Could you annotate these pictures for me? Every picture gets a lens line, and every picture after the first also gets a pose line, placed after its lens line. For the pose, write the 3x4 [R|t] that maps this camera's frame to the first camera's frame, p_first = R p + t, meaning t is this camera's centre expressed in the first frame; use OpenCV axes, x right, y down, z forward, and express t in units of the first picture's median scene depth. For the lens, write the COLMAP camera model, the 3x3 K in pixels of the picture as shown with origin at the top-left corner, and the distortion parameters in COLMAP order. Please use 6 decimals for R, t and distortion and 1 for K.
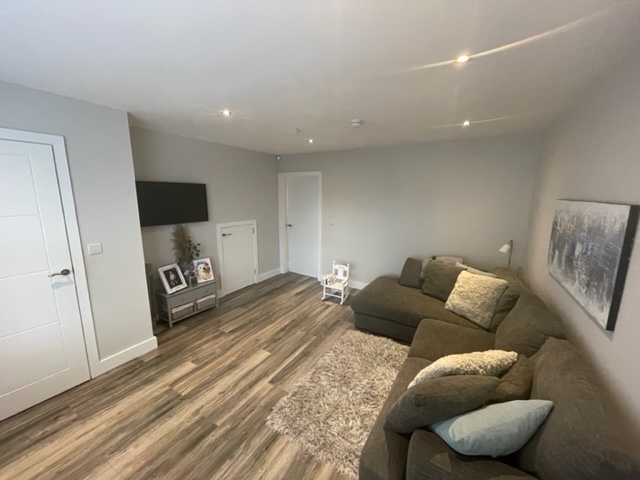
lens RADIAL K [[255.4, 0, 320.6], [0, 255.4, 240.6], [0, 0, 1]] dist [0.001313, 0.000688]
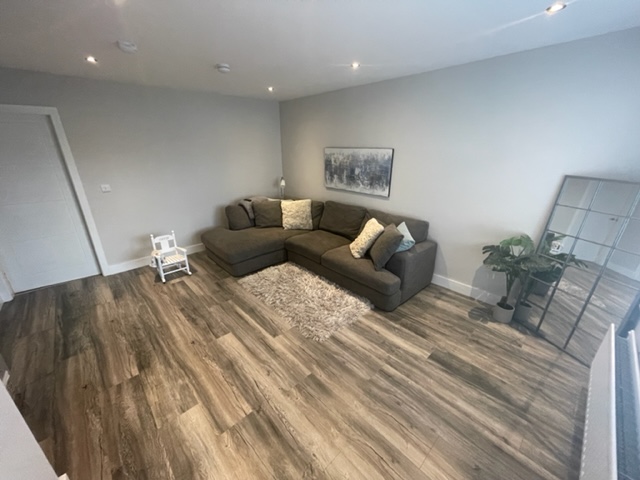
lens RADIAL K [[255.4, 0, 310.2], [0, 255.4, 240.0], [0, 0, 1]] dist [0.001313, 0.000688]
pose [[0.299428, -0.331668, 0.894617, -0.781794], [0.177976, 0.940595, 0.289145, -0.069269], [-0.937373, 0.072642, 0.340670, 0.402631]]
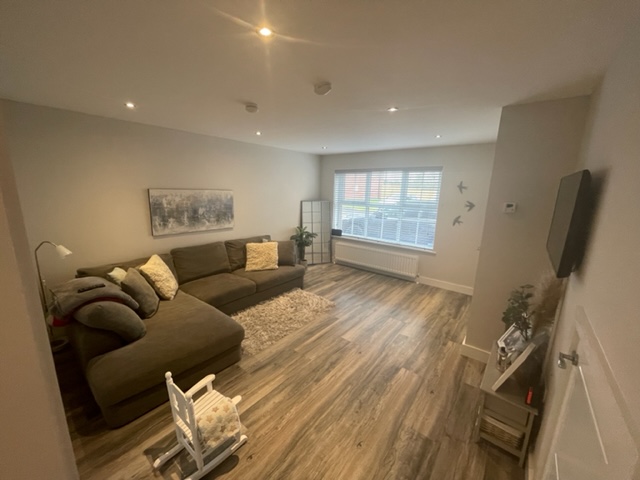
lens RADIAL K [[255.4, 0, 319.1], [0, 255.4, 239.6], [0, 0, 1]] dist [0.001313, 0.000688]
pose [[-0.988118, -0.055056, 0.143496, -0.228320], [0.001976, 0.929010, 0.370048, -0.341450], [-0.153682, 0.365935, -0.917863, 1.817613]]
